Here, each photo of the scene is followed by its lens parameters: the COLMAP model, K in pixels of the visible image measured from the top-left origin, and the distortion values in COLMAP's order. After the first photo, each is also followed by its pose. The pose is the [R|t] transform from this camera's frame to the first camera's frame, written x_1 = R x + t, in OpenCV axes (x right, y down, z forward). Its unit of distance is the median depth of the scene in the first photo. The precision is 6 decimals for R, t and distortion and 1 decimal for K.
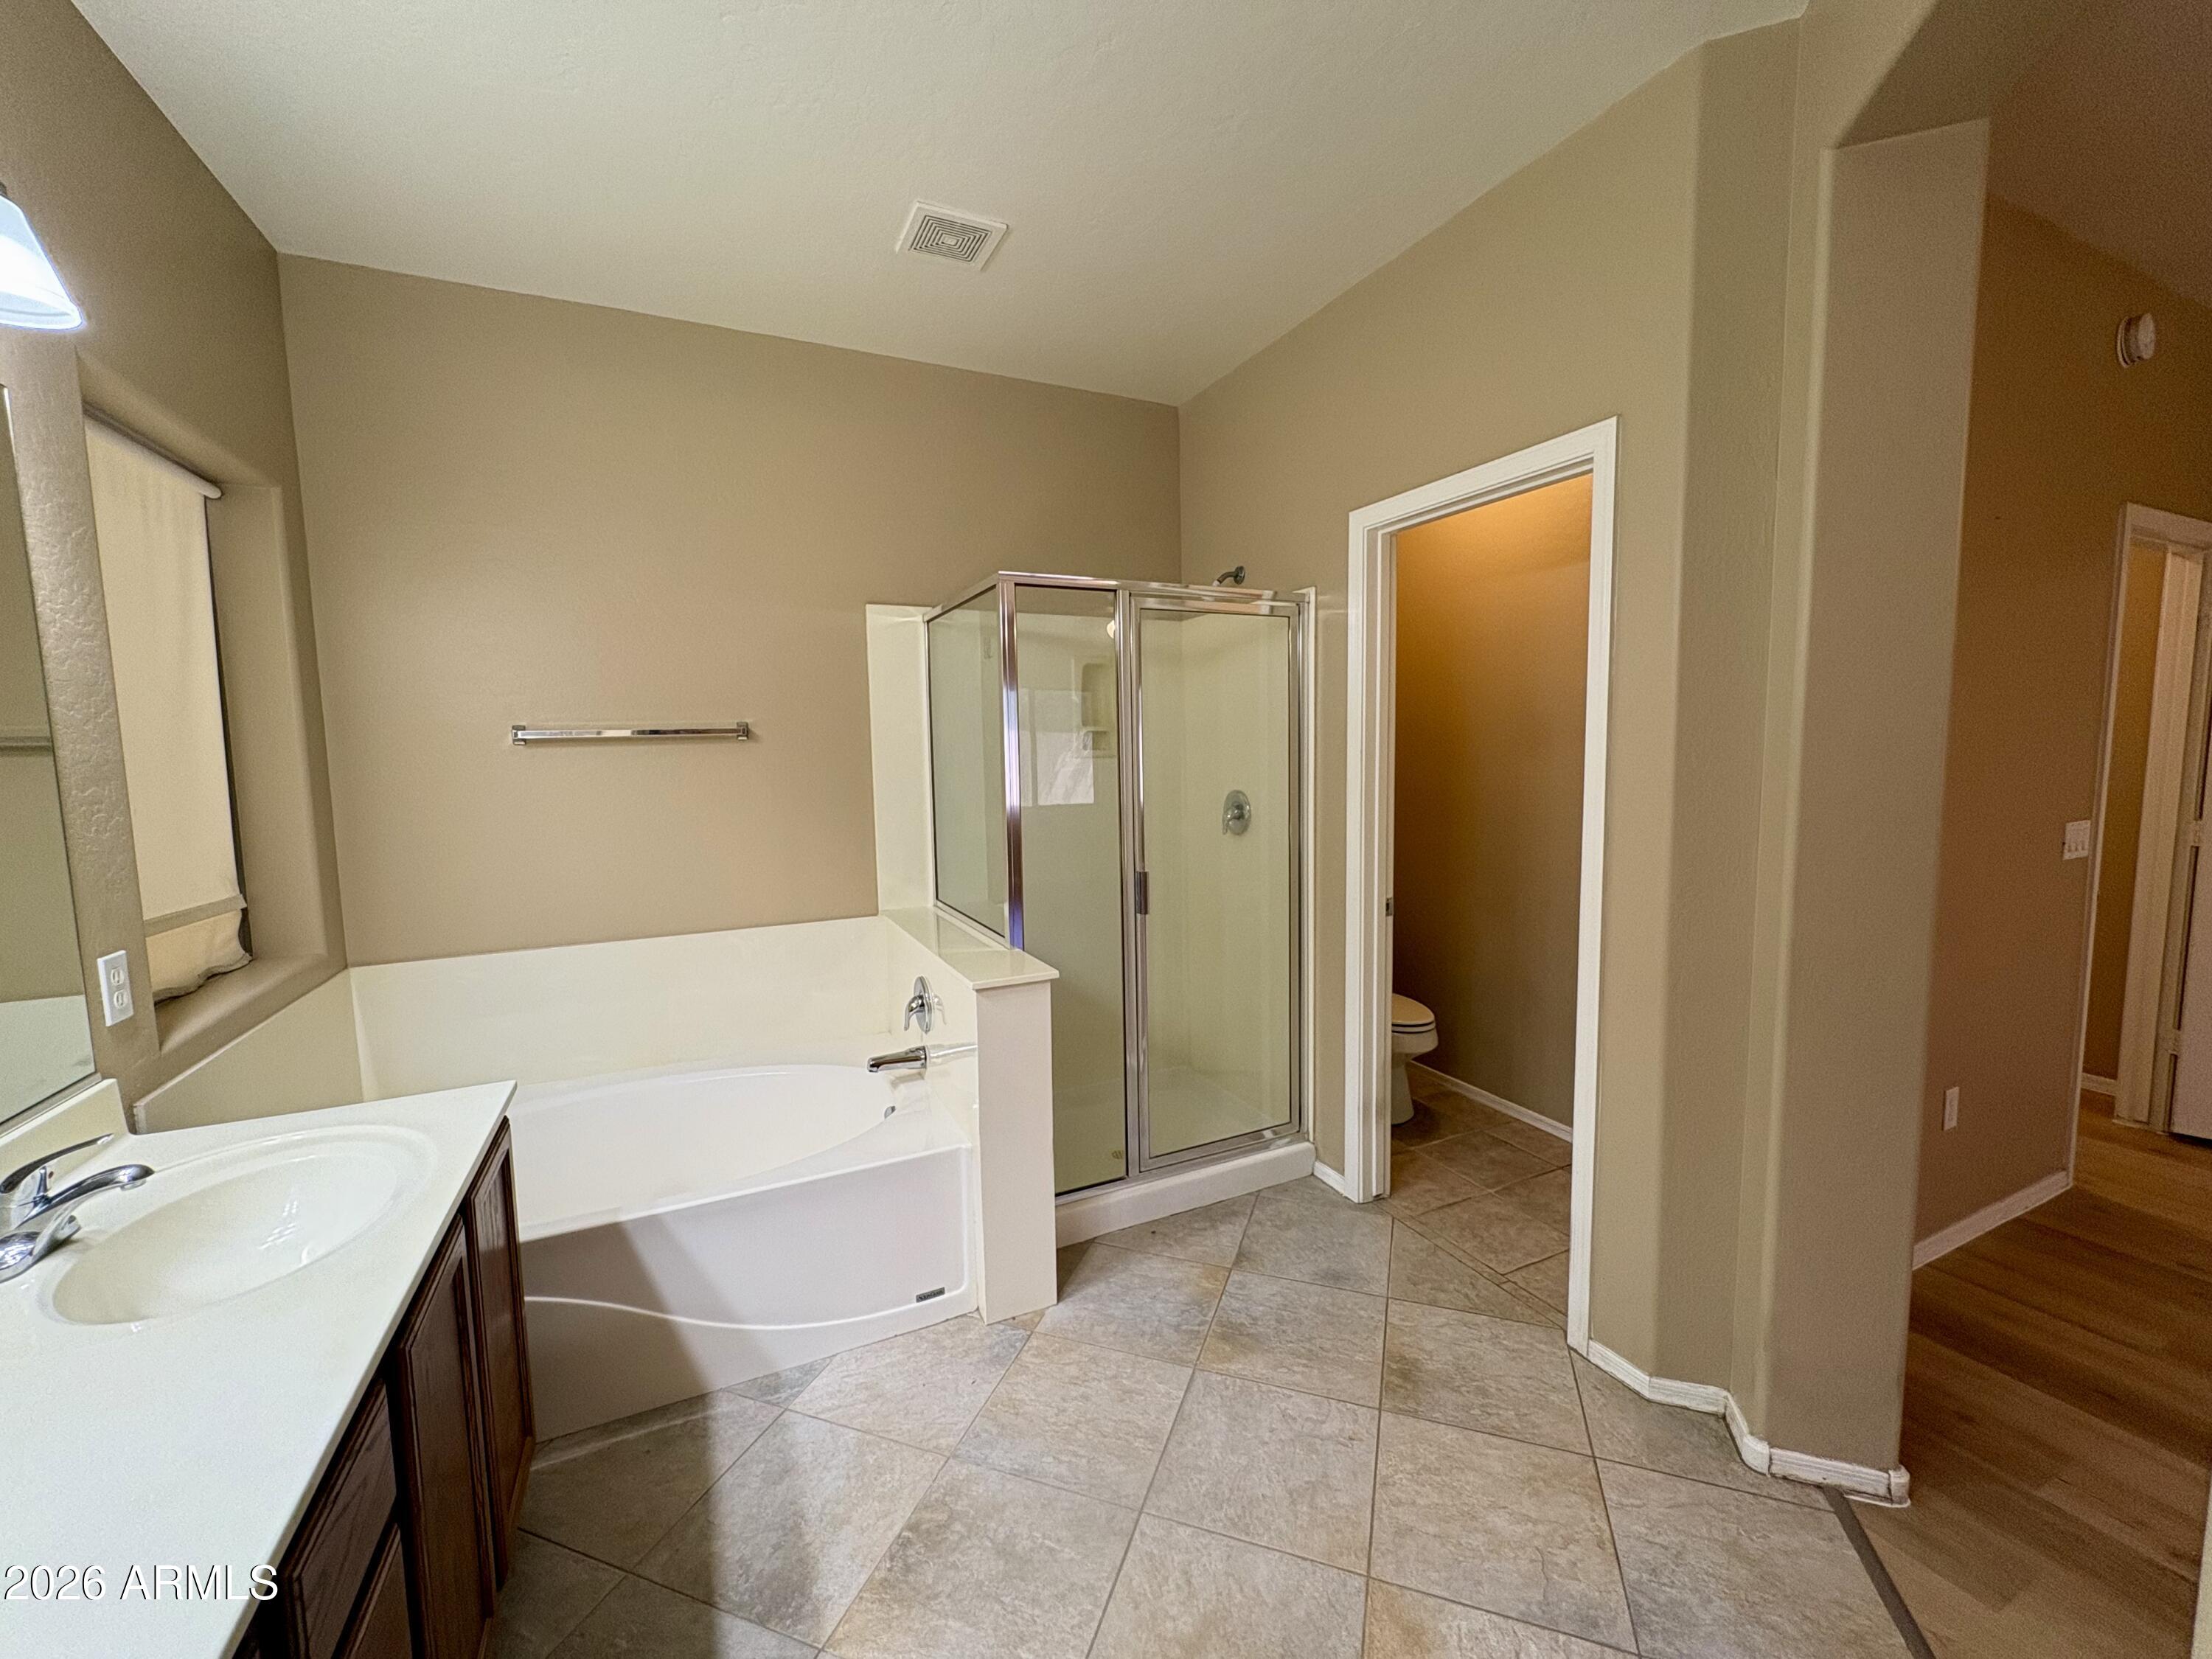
lens RADIAL K [[884.3, 0, 1106.0], [0, 884.3, 826.4], [0, 0, 1]] dist [0.000192, 0.000947]
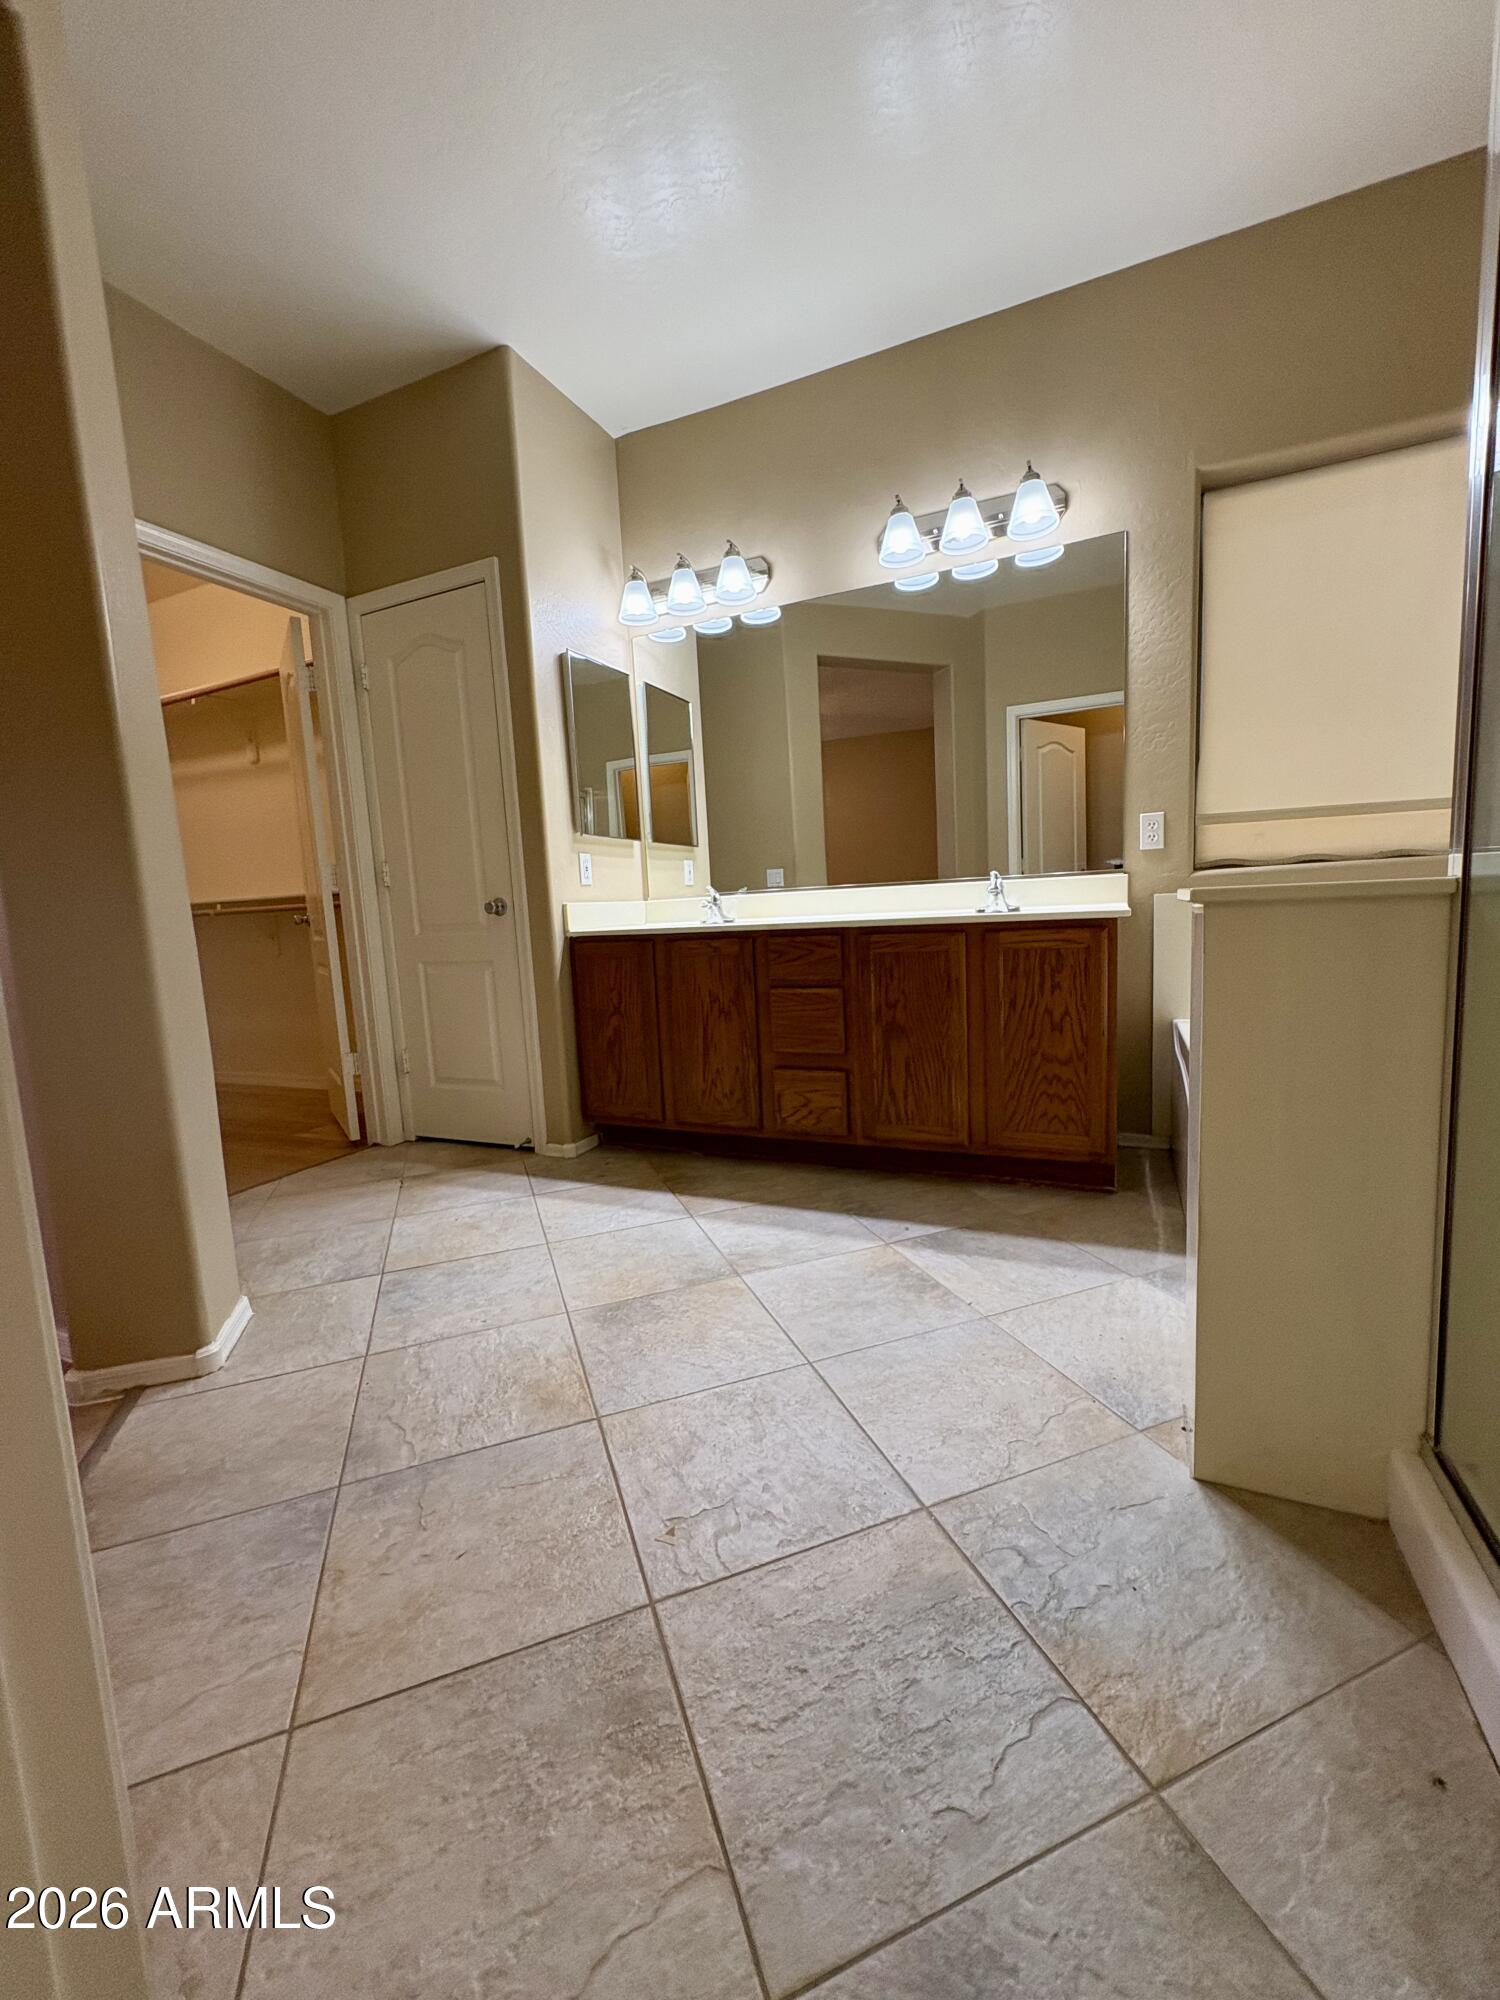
lens RADIAL K [[799.6, 0, 755.7], [0, 799.6, 1000.9], [0, 0, 1]] dist [0.000192, 0.000947]
pose [[-0.757685, 0.131686, -0.639197, 0.529979], [0.003625, 0.980265, 0.197655, 0.148168], [0.652610, 0.147443, -0.743209, 1.341062]]
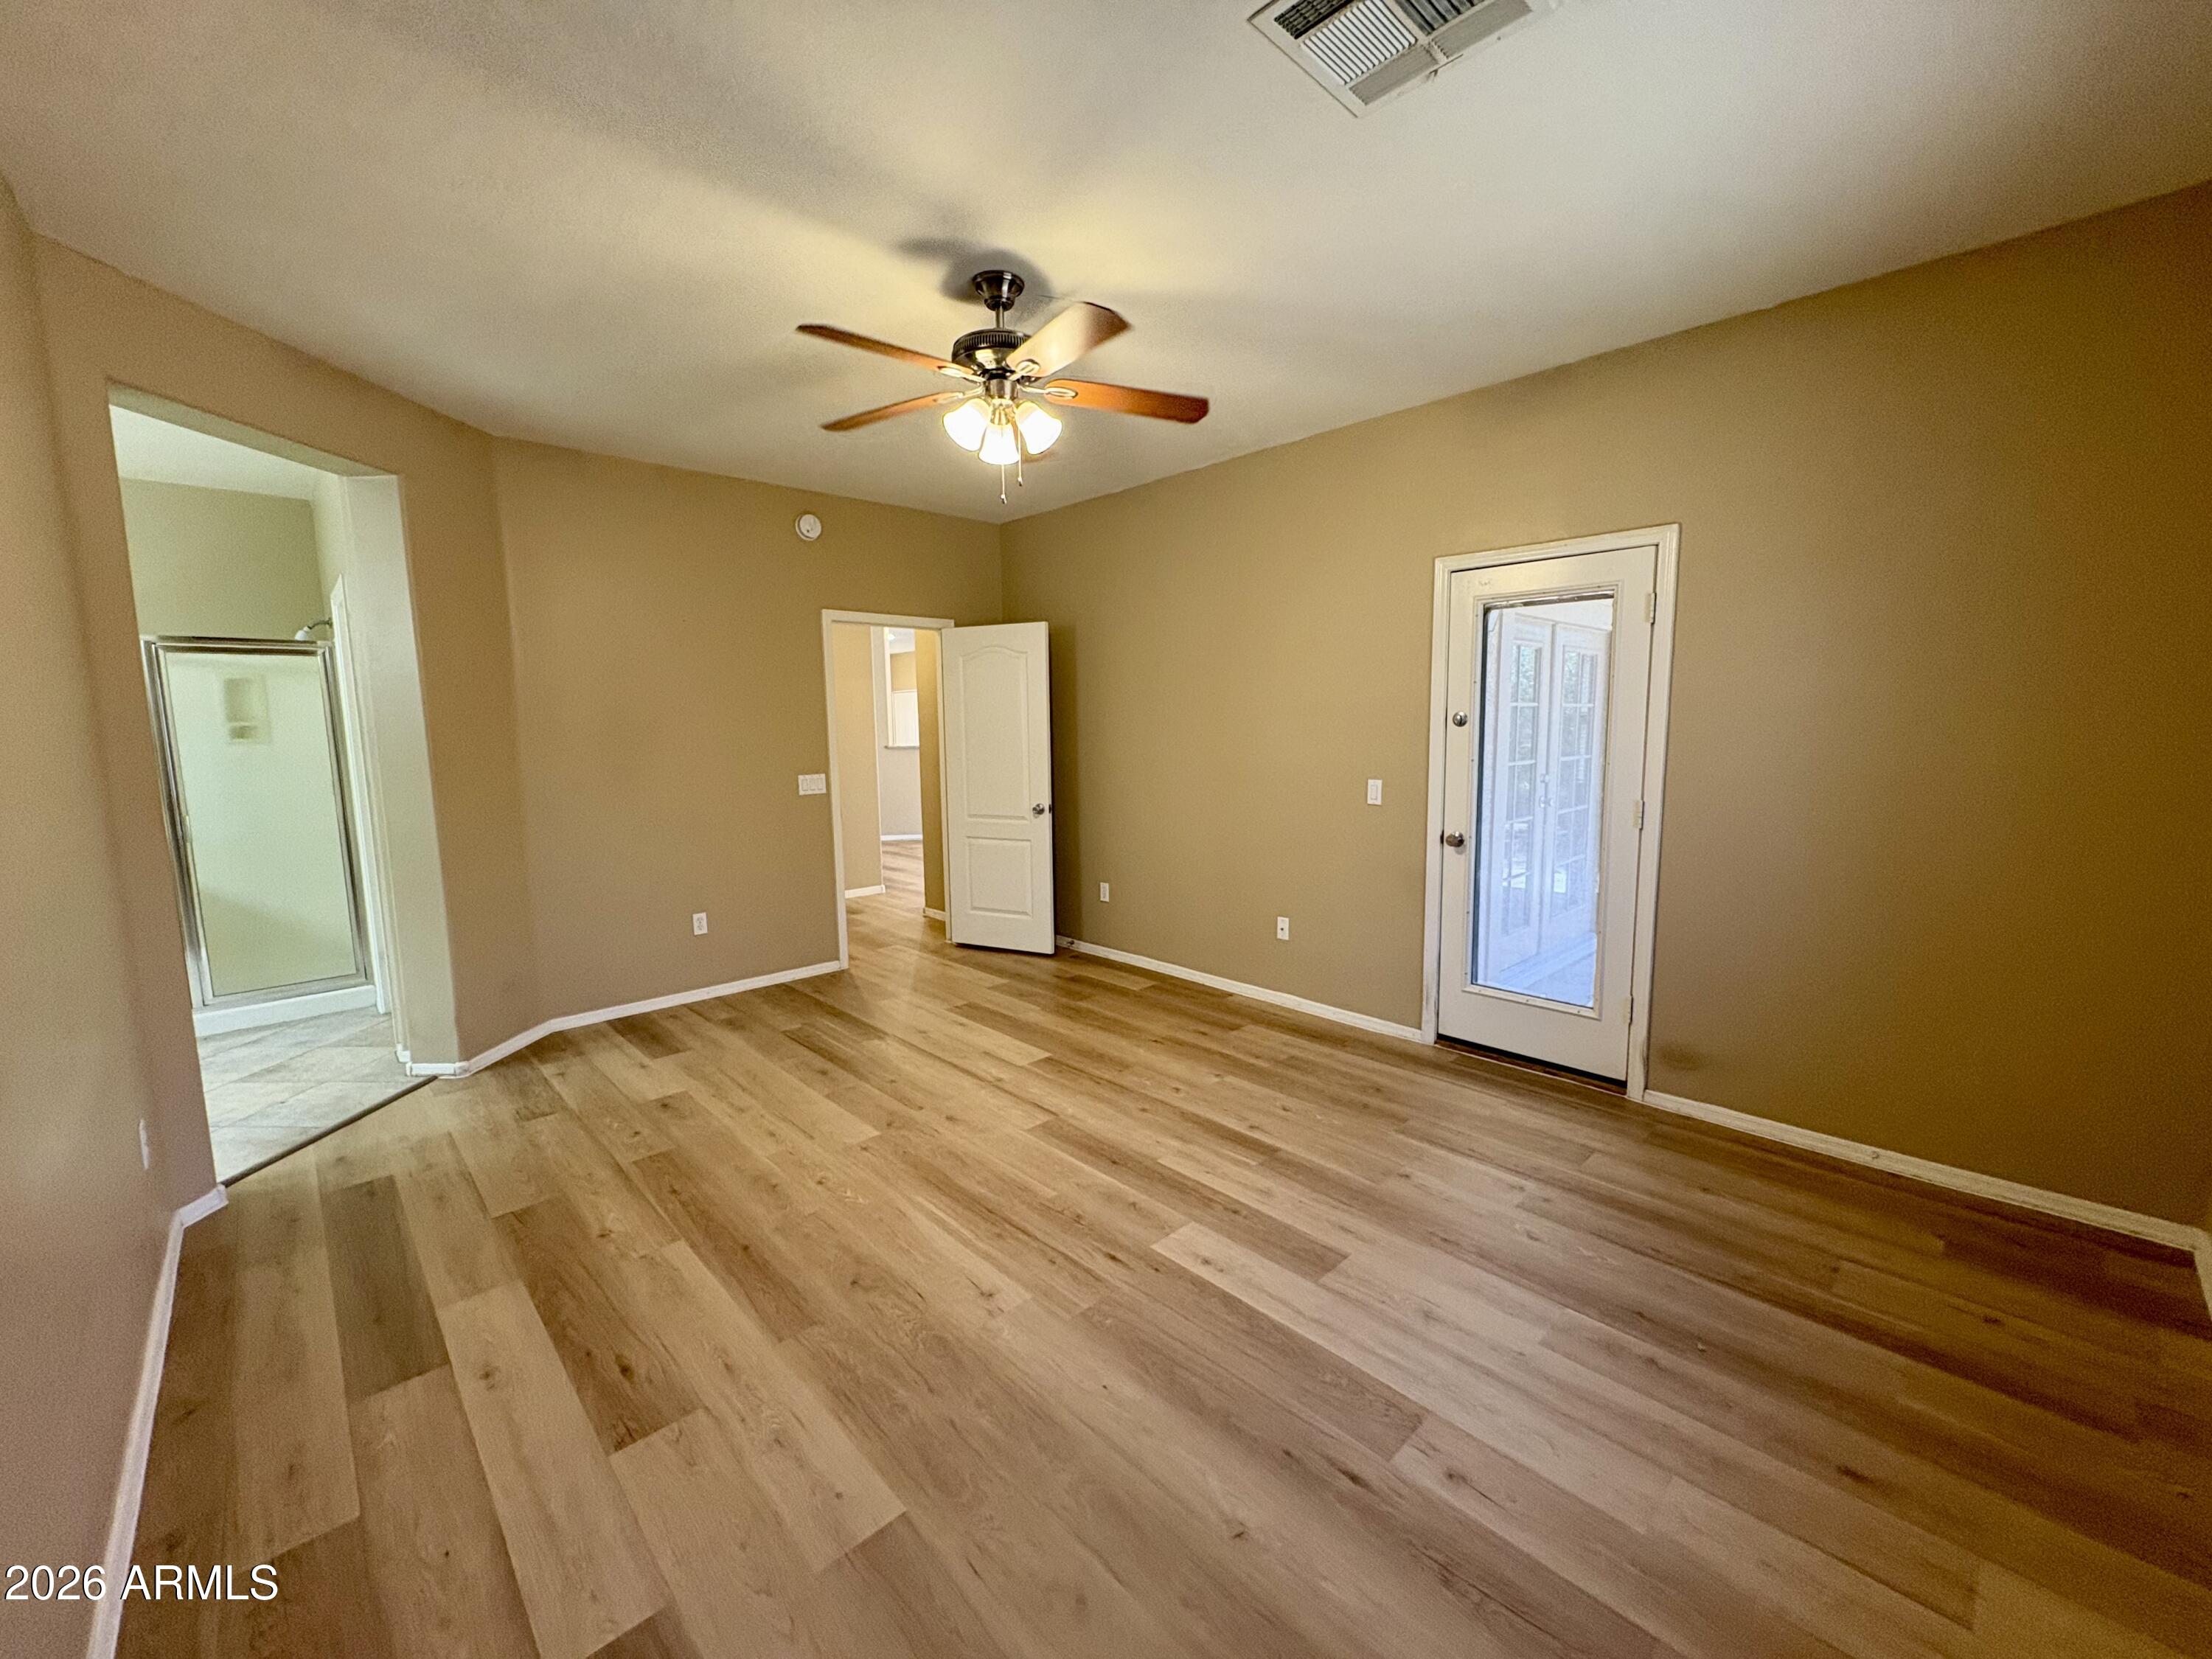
lens RADIAL K [[884.3, 0, 1111.6], [0, 884.3, 821.1], [0, 0, 1]] dist [0.000192, 0.000947]
pose [[0.950707, -0.031692, 0.308468, 1.512104], [0.026250, 0.999418, 0.021779, 0.094698], [-0.308979, -0.012609, 0.950985, -1.383187]]
